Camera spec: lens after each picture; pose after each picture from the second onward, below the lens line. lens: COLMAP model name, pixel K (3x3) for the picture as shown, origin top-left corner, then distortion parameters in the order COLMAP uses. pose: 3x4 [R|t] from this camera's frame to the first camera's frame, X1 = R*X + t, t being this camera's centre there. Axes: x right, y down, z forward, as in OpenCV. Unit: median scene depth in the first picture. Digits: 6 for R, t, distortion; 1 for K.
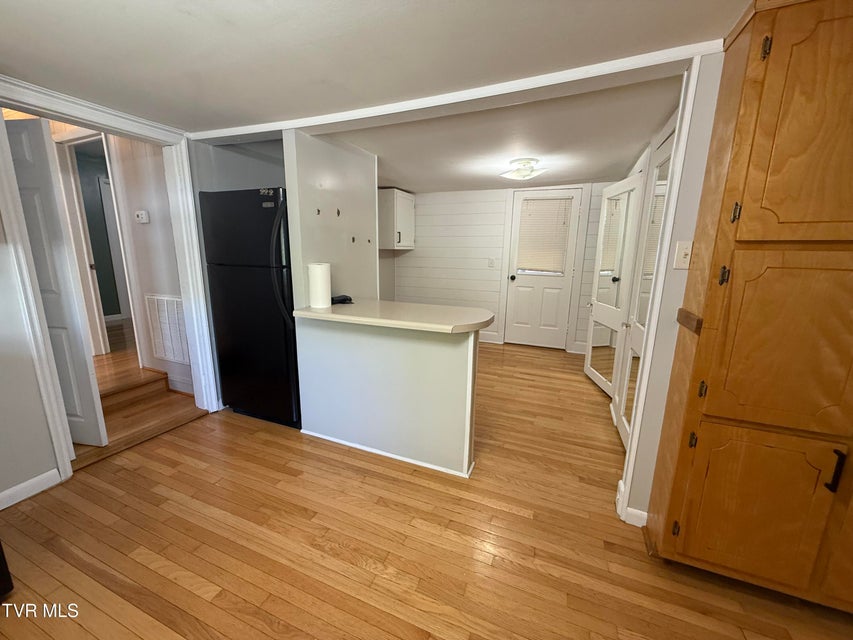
lens RADIAL K [[341.9, 0, 426.0], [0, 341.9, 318.9], [0, 0, 1]] dist [-0.002134, -0.000082]
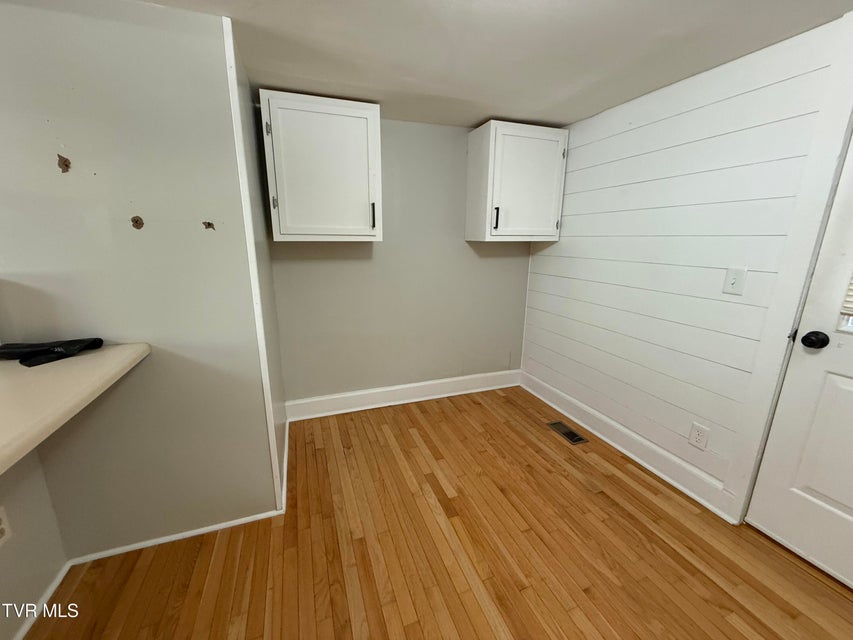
lens RADIAL K [[341.9, 0, 423.4], [0, 341.9, 320.1], [0, 0, 1]] dist [-0.002134, -0.000082]
pose [[0.674355, 0.164267, -0.719904, 0.236862], [-0.144478, 0.985450, 0.089523, -0.115453], [0.724135, 0.043640, 0.688276, 0.562402]]
